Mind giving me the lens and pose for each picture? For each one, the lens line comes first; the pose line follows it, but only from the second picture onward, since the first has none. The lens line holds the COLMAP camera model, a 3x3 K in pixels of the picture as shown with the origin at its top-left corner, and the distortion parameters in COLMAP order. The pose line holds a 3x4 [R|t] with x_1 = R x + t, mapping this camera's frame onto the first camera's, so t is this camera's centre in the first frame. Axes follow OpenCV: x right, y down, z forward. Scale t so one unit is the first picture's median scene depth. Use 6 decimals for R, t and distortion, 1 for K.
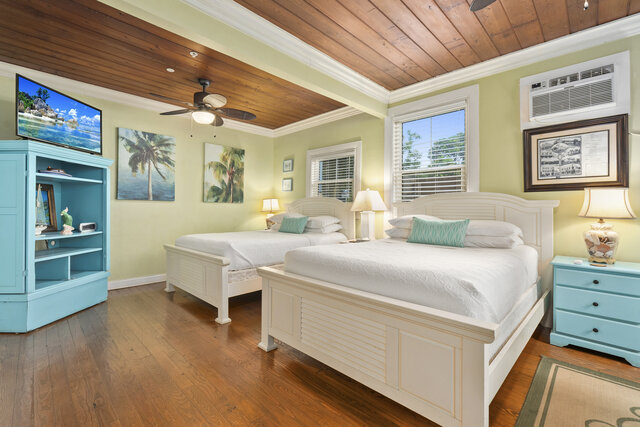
lens RADIAL K [[287.9, 0, 324.2], [0, 287.9, 204.1], [0, 0, 1]] dist [-0.001874, 0.000187]
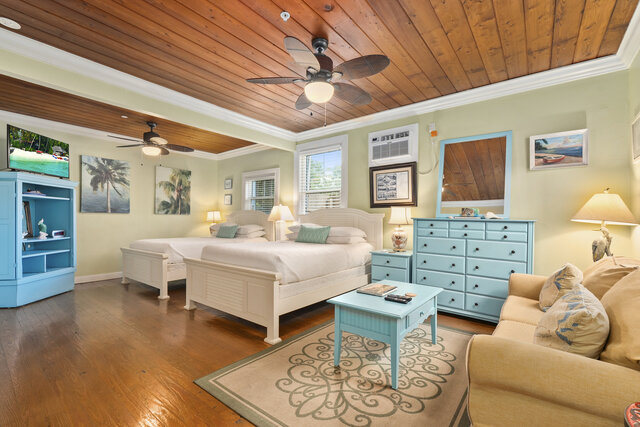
lens RADIAL K [[283.1, 0, 320.5], [0, 283.1, 215.5], [0, 0, 1]] dist [-0.002017, 0.000148]
pose [[0.995013, -0.001609, 0.099732, 0.290876], [0.001133, 0.999988, 0.004834, -0.010316], [-0.099739, -0.004697, 0.995003, -0.486631]]
